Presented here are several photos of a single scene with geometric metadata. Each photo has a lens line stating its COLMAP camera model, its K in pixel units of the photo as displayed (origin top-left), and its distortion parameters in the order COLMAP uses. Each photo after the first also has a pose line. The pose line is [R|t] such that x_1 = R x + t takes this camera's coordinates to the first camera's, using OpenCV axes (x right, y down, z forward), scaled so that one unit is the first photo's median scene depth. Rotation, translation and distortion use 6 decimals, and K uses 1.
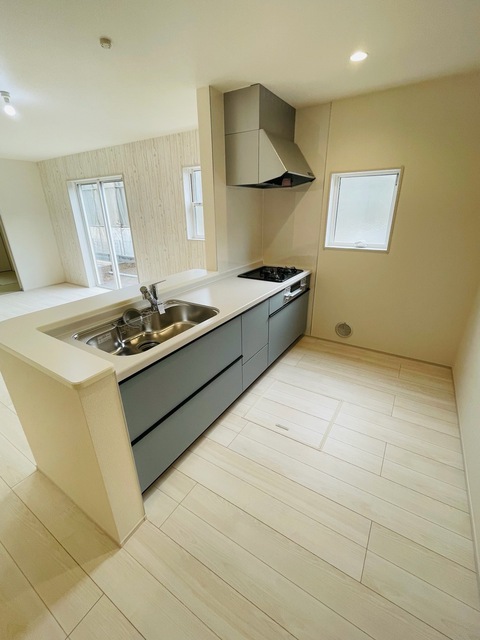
lens RADIAL K [[278.3, 0, 240.5], [0, 278.3, 320.2], [0, 0, 1]] dist [-0.003606, 0.000393]
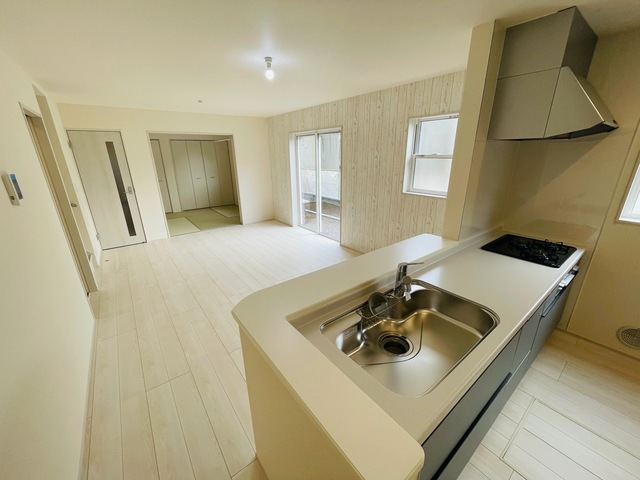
lens RADIAL K [[257.3, 0, 319.4], [0, 257.3, 239.9], [0, 0, 1]] dist [-0.002373, -0.000729]
pose [[0.938556, 0.112139, -0.326402, -0.152930], [-0.128577, 0.991271, -0.029158, -0.071686], [0.320283, 0.069334, 0.944781, 0.101150]]
